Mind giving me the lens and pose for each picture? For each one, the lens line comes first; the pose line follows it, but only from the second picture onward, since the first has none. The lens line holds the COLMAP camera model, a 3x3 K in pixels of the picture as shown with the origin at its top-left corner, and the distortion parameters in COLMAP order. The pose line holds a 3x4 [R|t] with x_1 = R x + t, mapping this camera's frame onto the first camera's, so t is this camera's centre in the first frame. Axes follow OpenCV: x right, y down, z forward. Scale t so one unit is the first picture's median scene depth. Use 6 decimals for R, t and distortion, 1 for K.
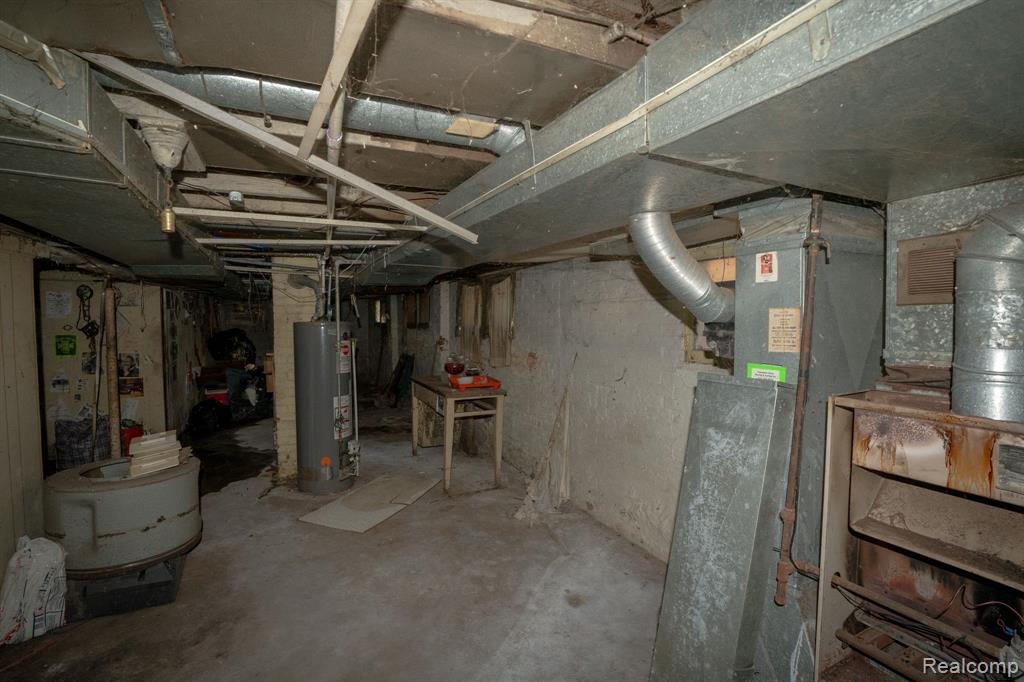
lens RADIAL K [[487.3, 0, 512.0], [0, 487.3, 341.0], [0, 0, 1]] dist [-0.062693, 0.025285]
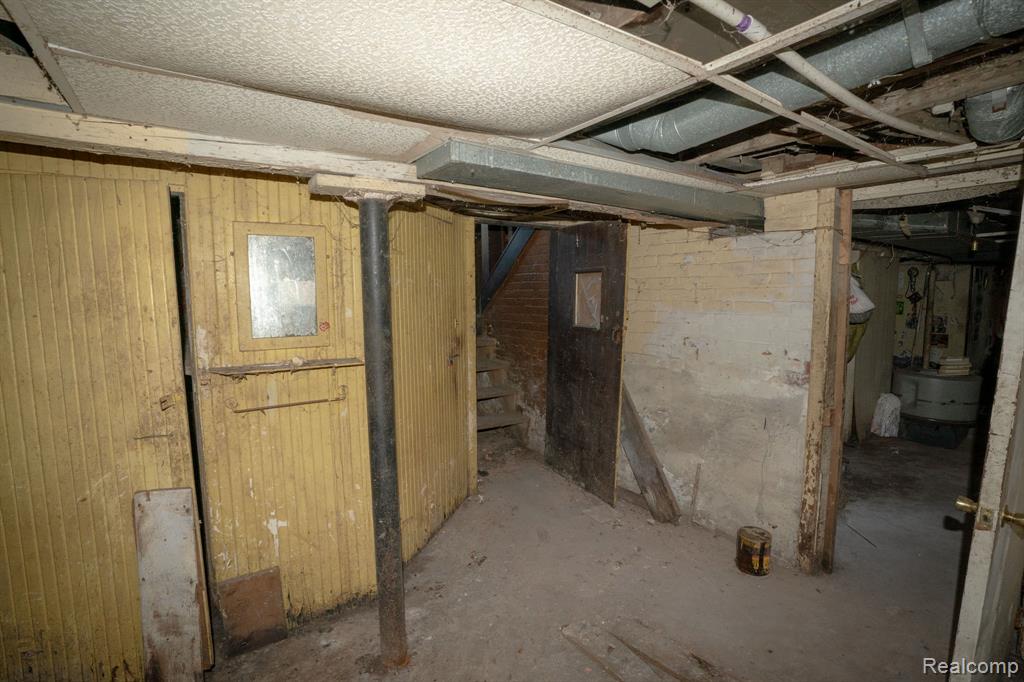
lens RADIAL K [[487.3, 0, 512.0], [0, 487.3, 341.0], [0, 0, 1]] dist [-0.062693, 0.025285]
pose [[0.161135, 0.092859, -0.982554, 0.353435], [-0.040471, 0.995348, 0.087431, 0.031818], [0.986102, 0.025677, 0.164144, -0.467771]]
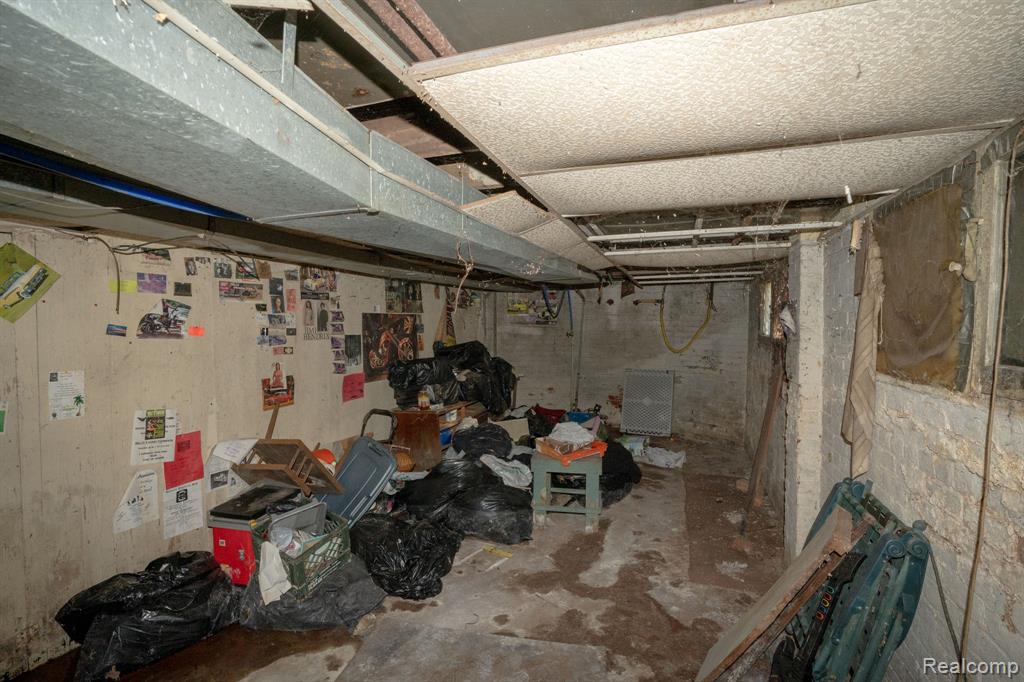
lens RADIAL K [[487.3, 0, 512.0], [0, 487.3, 341.0], [0, 0, 1]] dist [-0.062693, 0.025285]
pose [[0.696344, 0.031811, -0.717003, -0.291221], [-0.041142, 0.999144, 0.004372, -0.058167], [0.716528, 0.026454, 0.697057, 1.209506]]
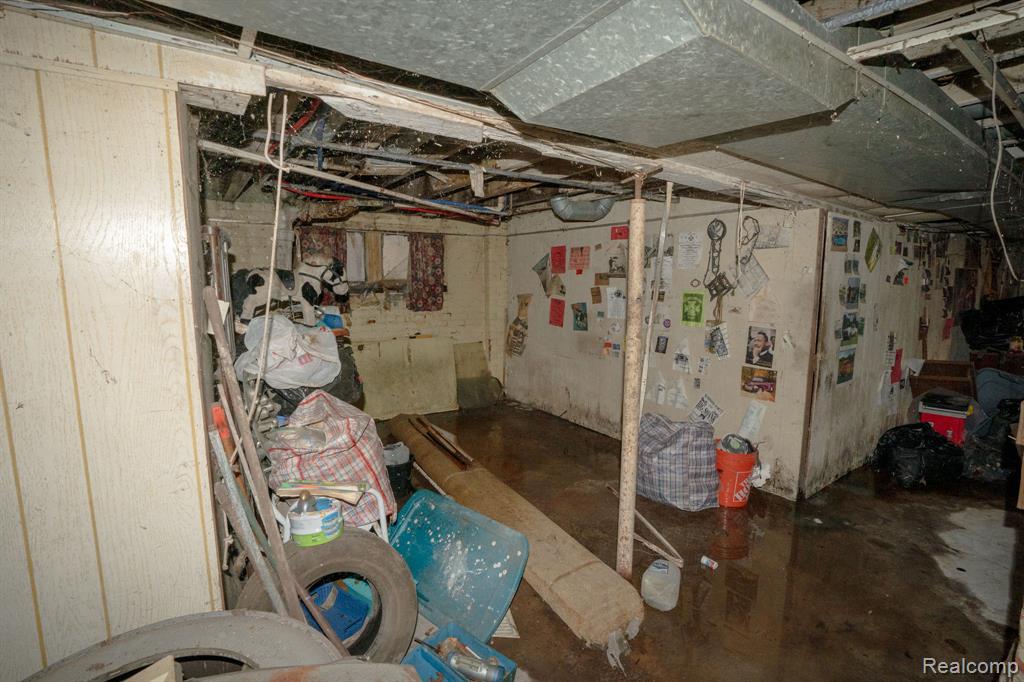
lens RADIAL K [[487.3, 0, 512.0], [0, 487.3, 341.0], [0, 0, 1]] dist [-0.062693, 0.025285]
pose [[0.165216, 0.127656, -0.977961, -0.267637], [-0.051315, 0.991357, 0.120736, -0.015332], [0.984922, 0.030236, 0.170338, 0.599963]]
